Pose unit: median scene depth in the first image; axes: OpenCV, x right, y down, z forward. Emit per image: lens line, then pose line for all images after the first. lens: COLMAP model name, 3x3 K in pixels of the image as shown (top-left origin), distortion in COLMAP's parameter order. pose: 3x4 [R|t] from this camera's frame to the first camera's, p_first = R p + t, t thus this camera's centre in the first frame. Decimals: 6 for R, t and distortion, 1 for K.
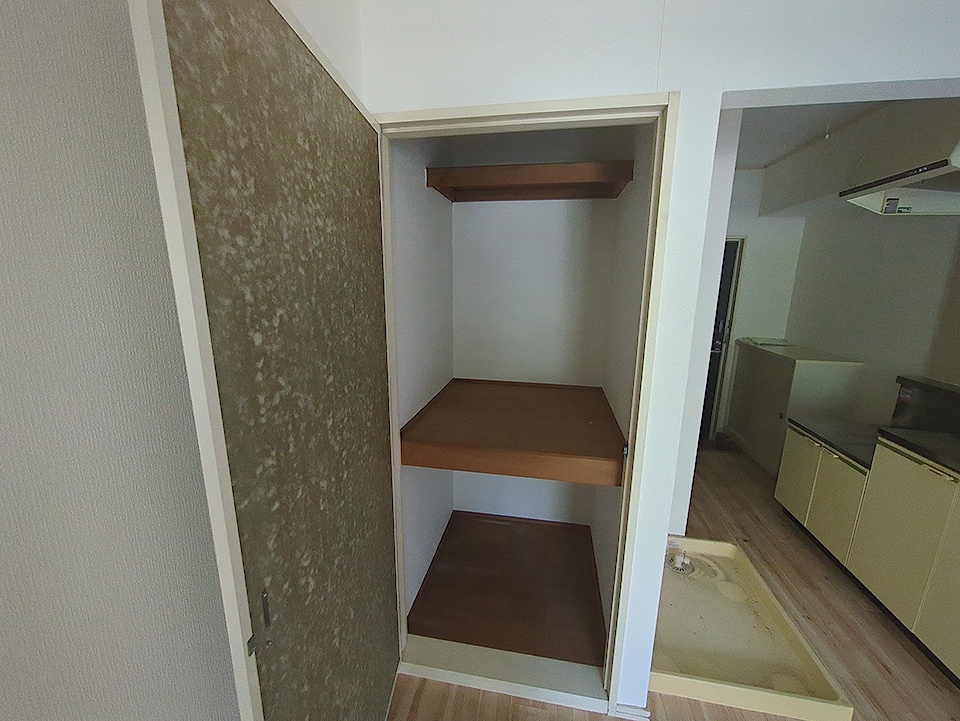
lens RADIAL K [[378.1, 0, 483.5], [0, 378.1, 359.2], [0, 0, 1]] dist [-0.000142, -0.000612]
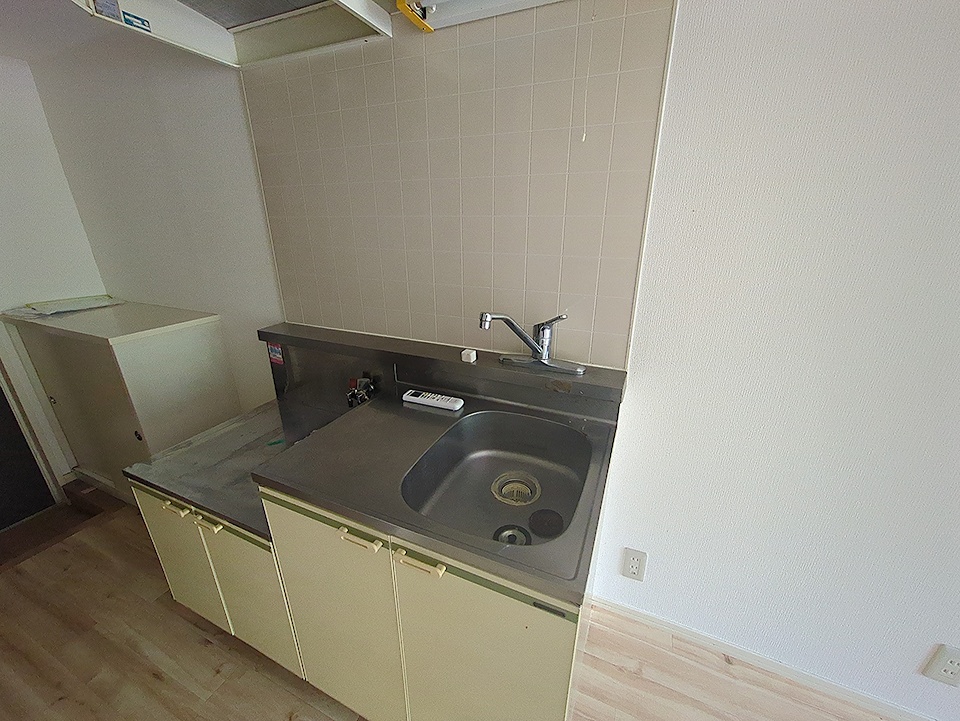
lens RADIAL K [[378.1, 0, 483.5], [0, 378.1, 359.2], [0, 0, 1]] dist [-0.000142, -0.000612]
pose [[0.229791, -0.345210, 0.909959, 0.607592], [0.203272, 0.931382, 0.302005, -0.029281], [-0.951775, 0.115571, 0.284195, 0.473589]]
